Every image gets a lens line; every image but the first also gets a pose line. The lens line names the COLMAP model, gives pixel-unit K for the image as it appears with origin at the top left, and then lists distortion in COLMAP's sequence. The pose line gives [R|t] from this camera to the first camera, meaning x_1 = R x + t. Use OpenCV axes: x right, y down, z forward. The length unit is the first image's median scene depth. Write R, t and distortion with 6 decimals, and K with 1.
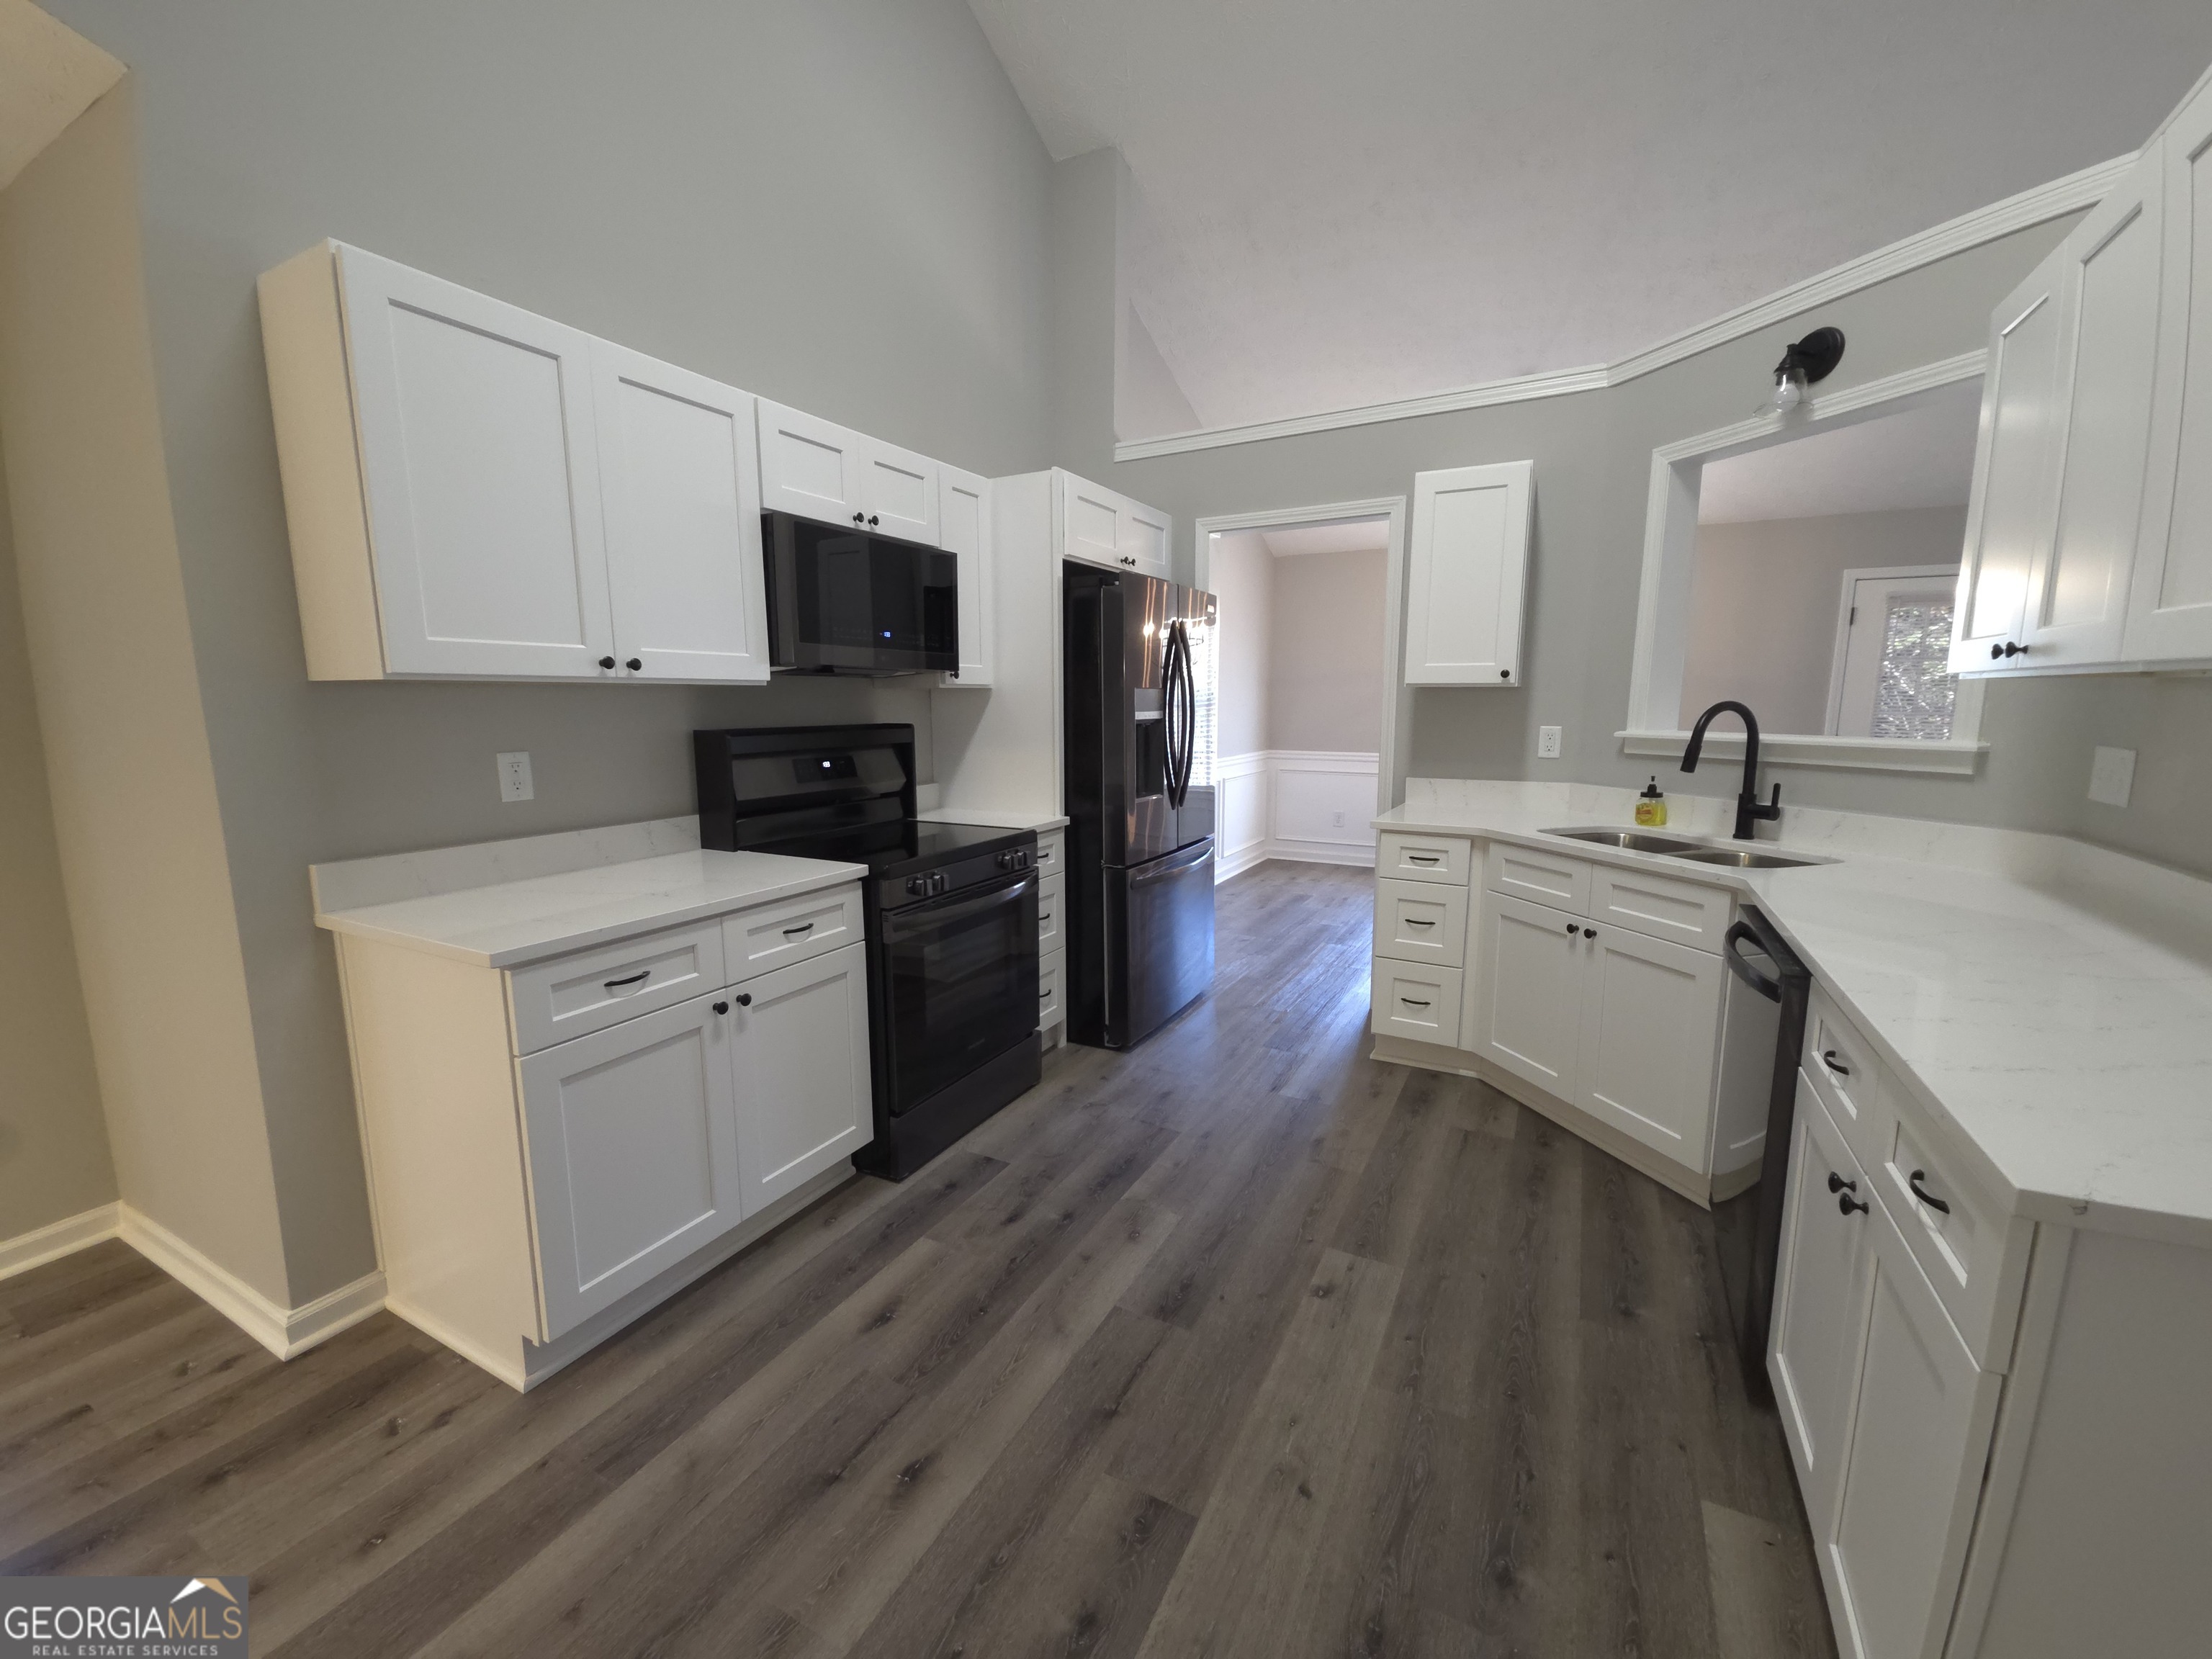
lens RADIAL K [[897.9, 0, 1103.0], [0, 897.9, 827.8], [0, 0, 1]] dist [0.008884, -0.002838]
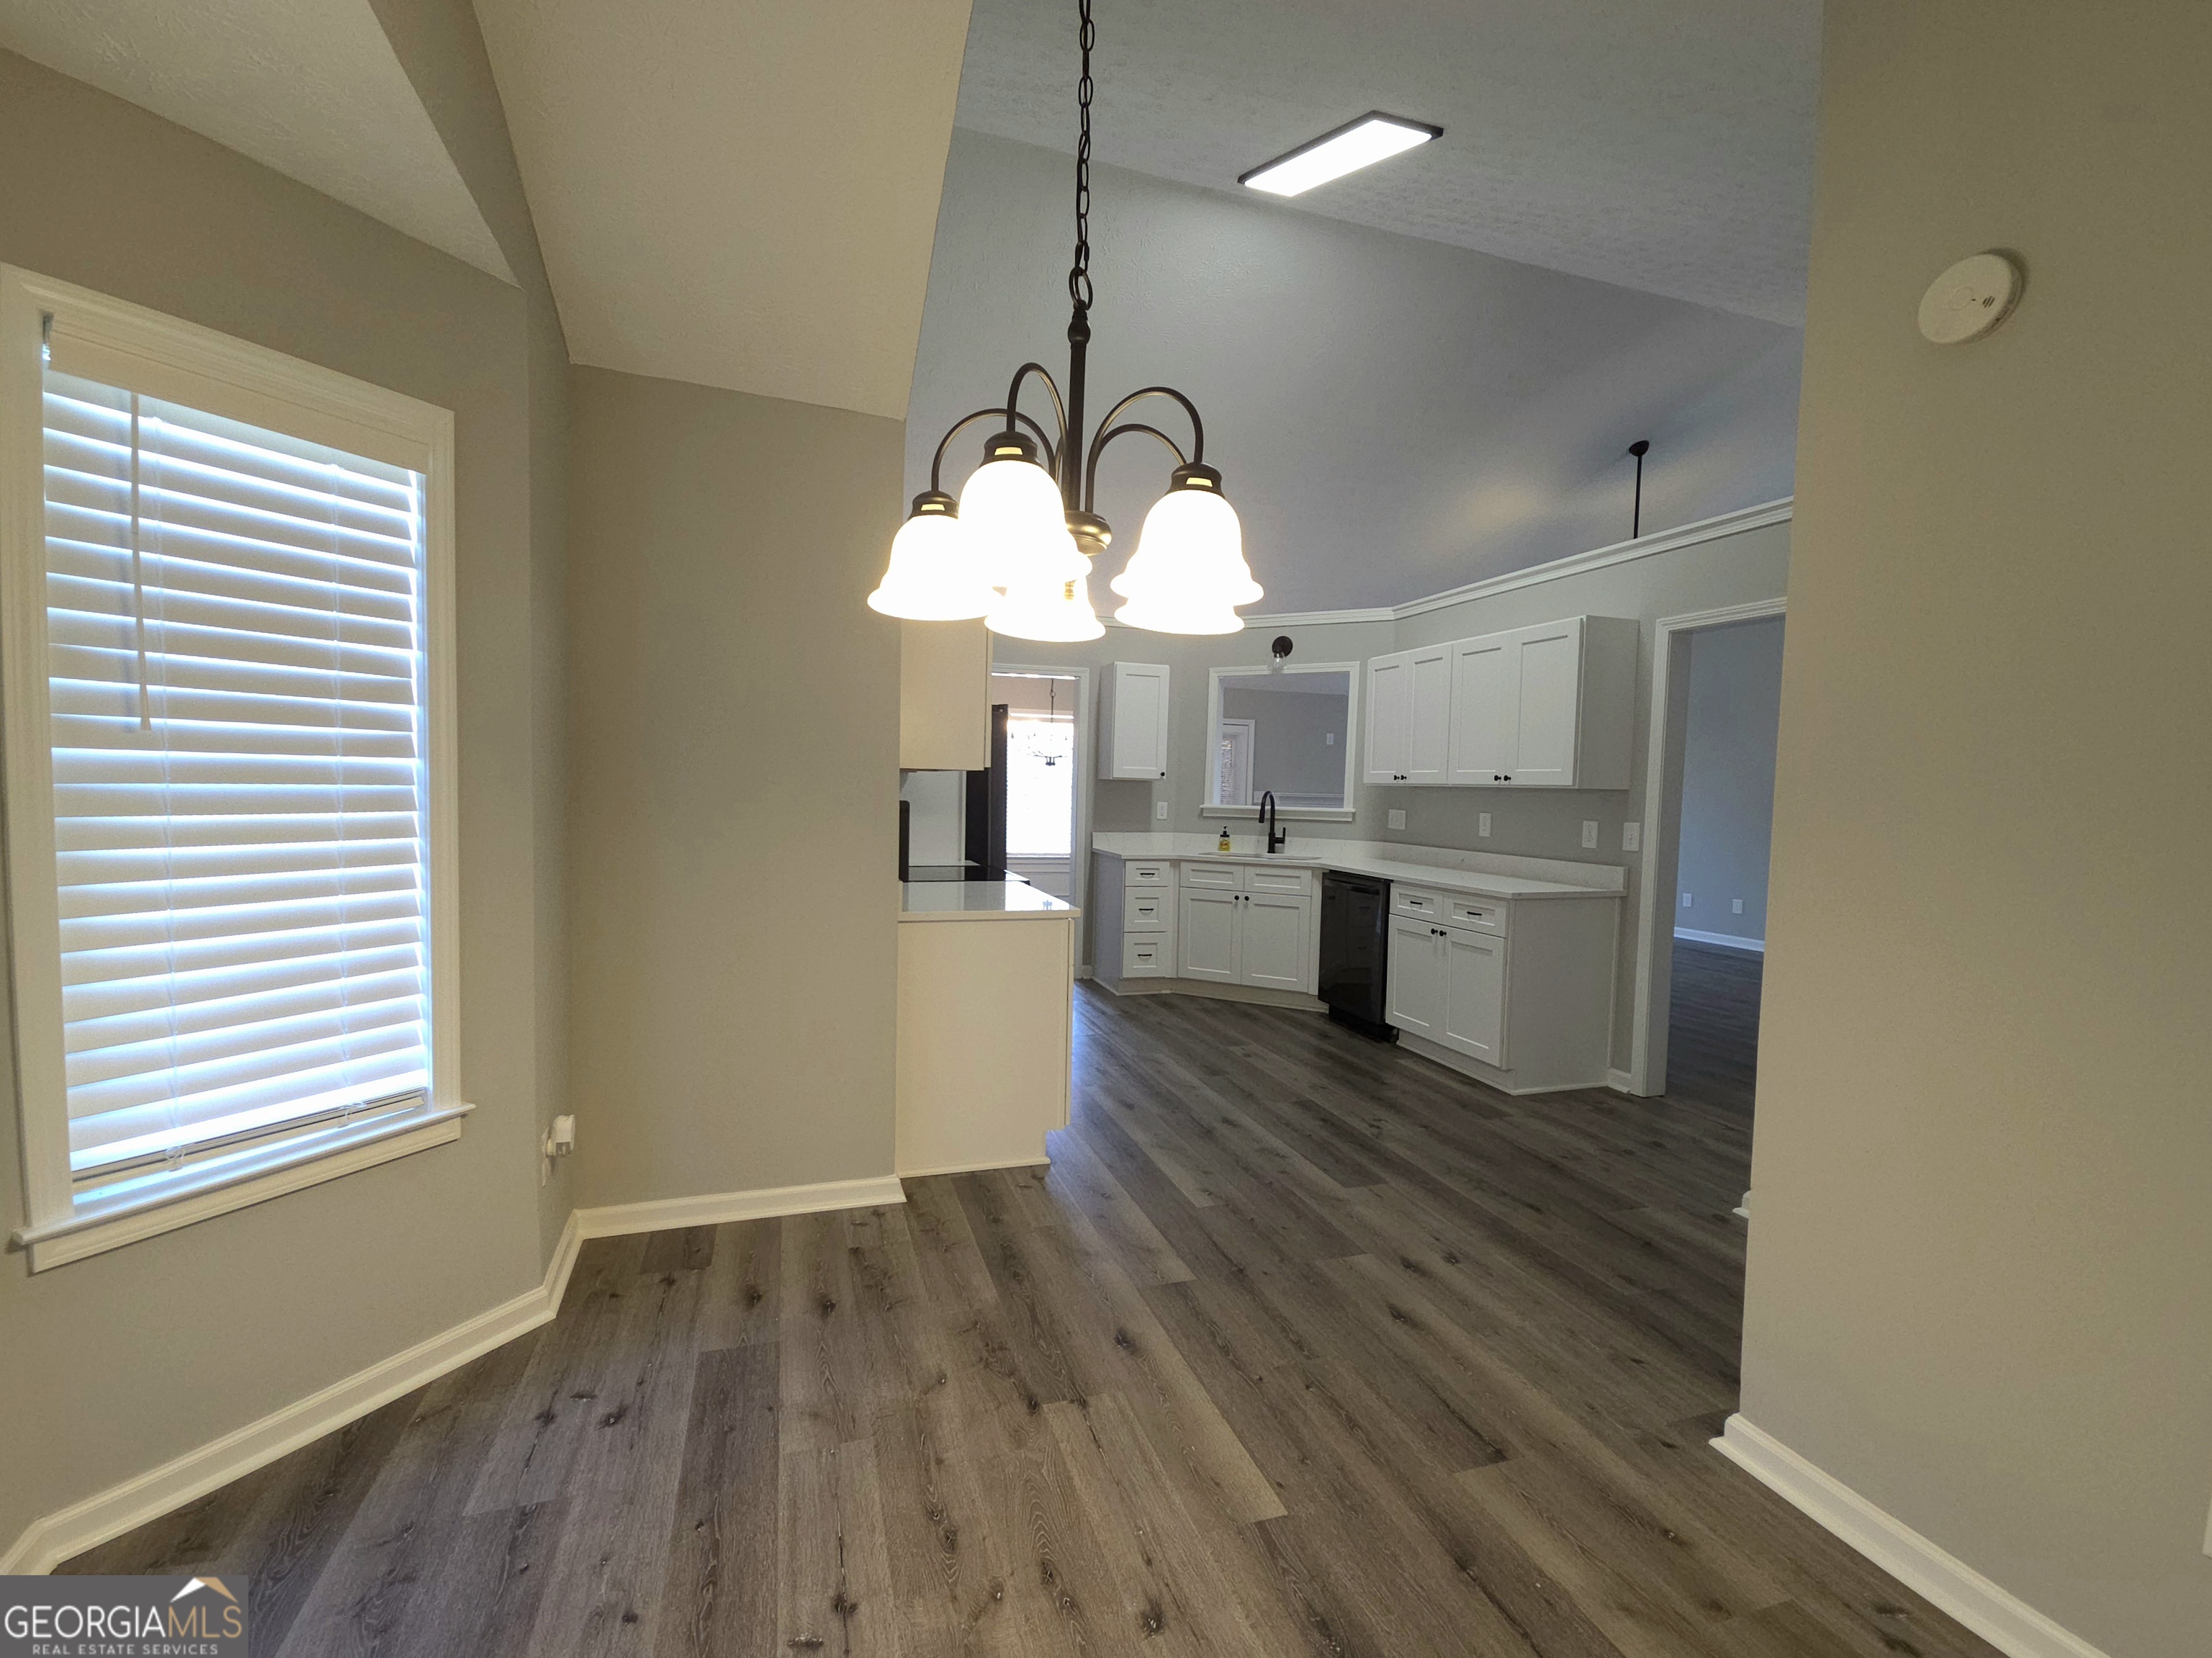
lens RADIAL K [[897.8, 0, 1112.9], [0, 897.8, 827.2], [0, 0, 1]] dist [0.008884, -0.002838]
pose [[0.692898, -0.012157, 0.720933, -1.143962], [0.074883, 0.995664, -0.055182, 0.040689], [-0.717136, 0.092221, 0.690805, -0.245236]]
